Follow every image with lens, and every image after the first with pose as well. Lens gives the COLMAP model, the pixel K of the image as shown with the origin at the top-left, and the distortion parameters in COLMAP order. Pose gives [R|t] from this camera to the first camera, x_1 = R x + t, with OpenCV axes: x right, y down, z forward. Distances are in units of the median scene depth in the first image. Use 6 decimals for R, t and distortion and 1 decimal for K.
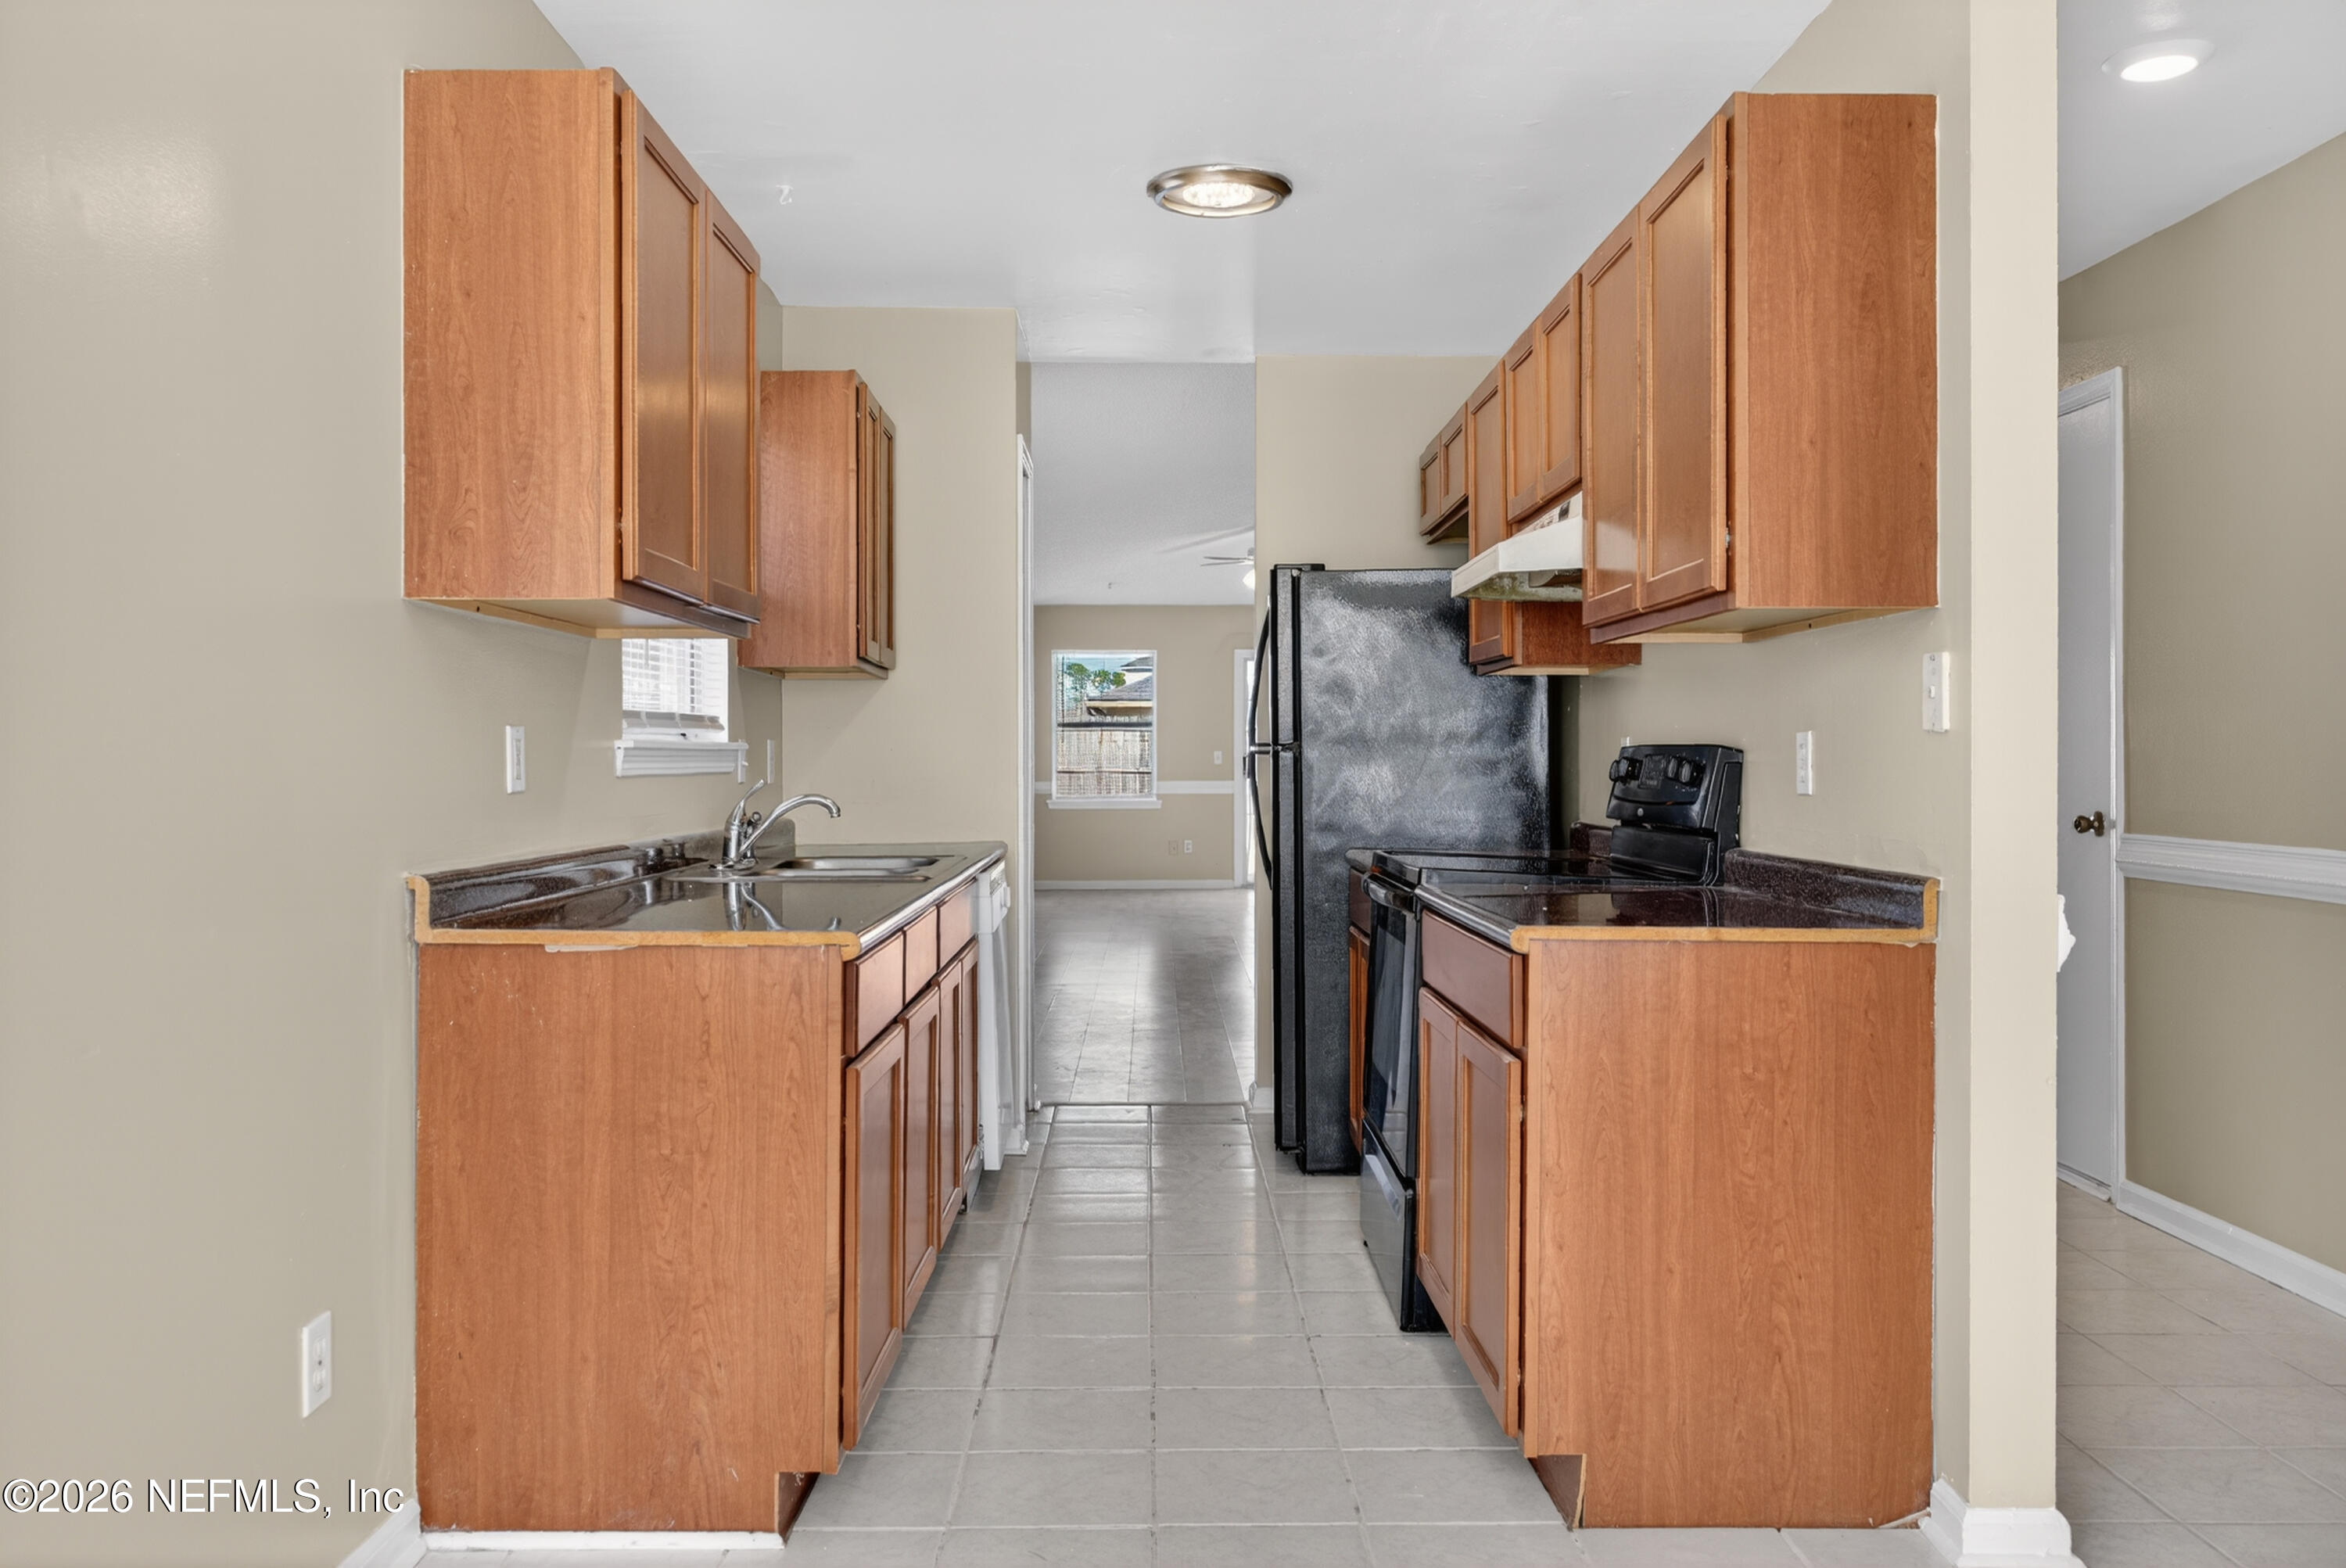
lens RADIAL K [[1856.2, 0, 1184.4], [0, 1856.2, 755.9], [0, 0, 1]] dist [-0.008105, -0.013653]
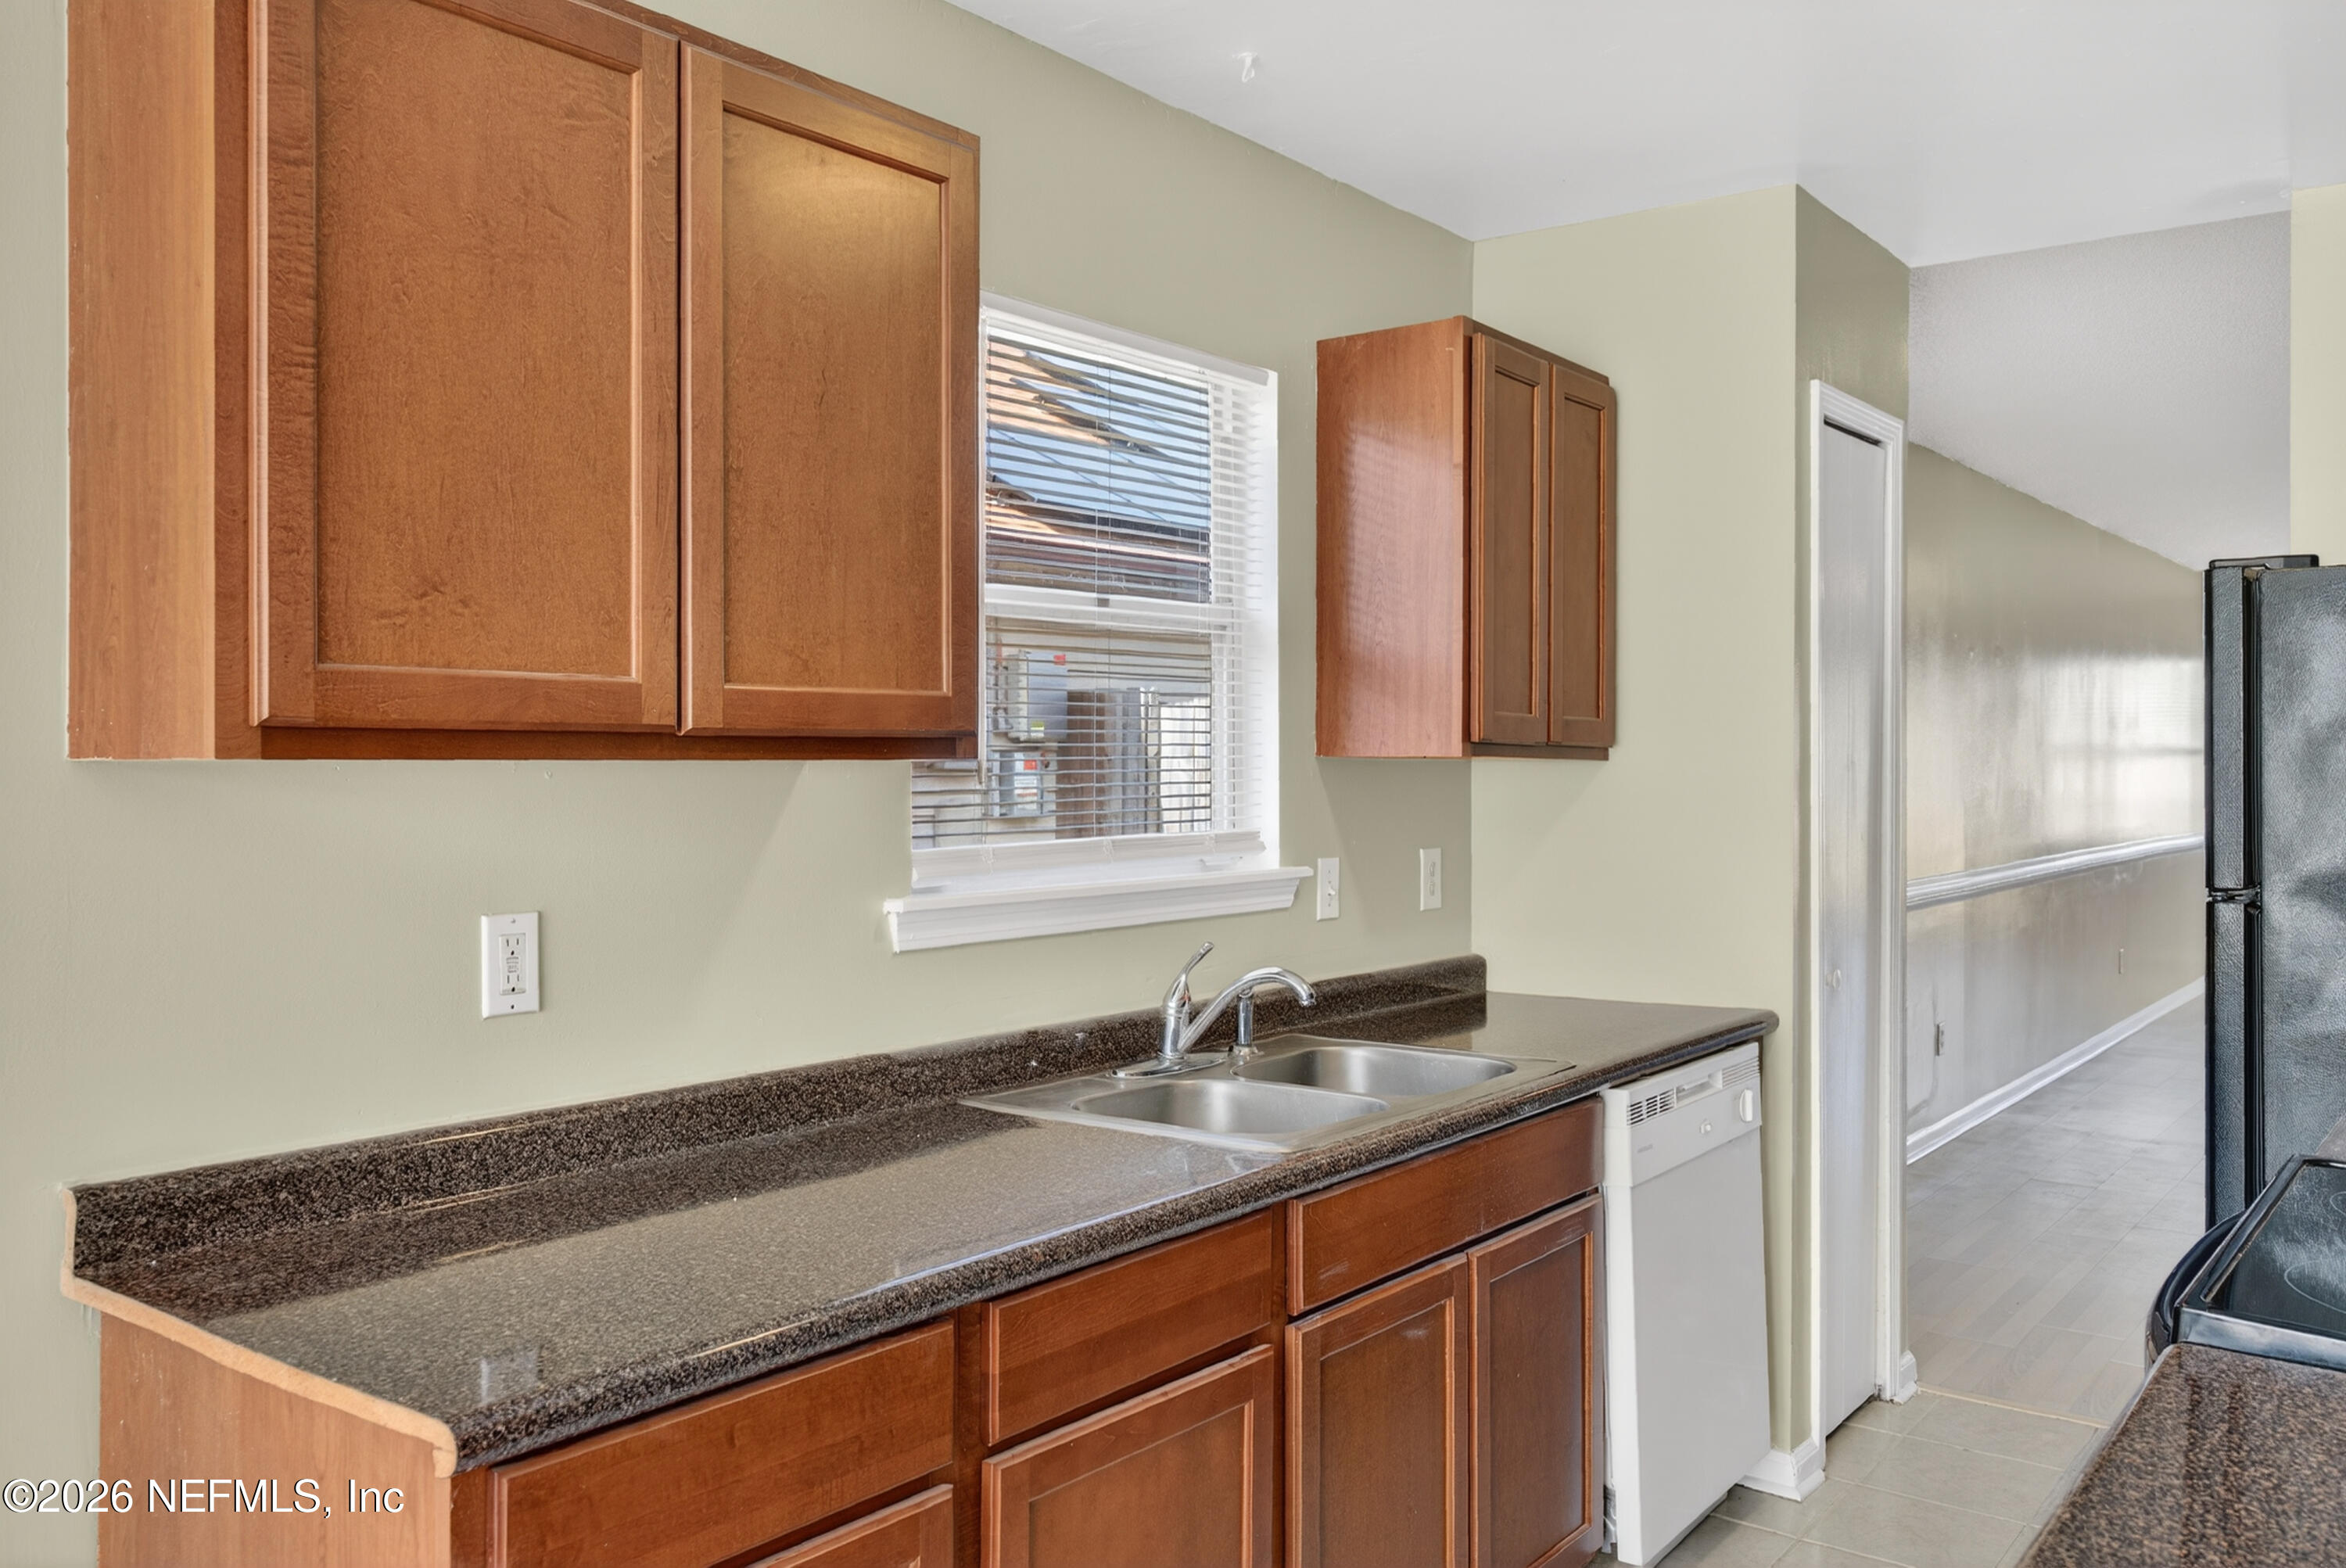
lens RADIAL K [[1856.2, 0, 1184.4], [0, 1856.2, 755.9], [0, 0, 1]] dist [-0.008105, -0.013653]
pose [[0.783234, 0.000865, -0.621726, 0.209436], [-0.001344, 0.999999, -0.000302, -0.062380], [0.621725, 0.001072, 0.783235, 0.531916]]
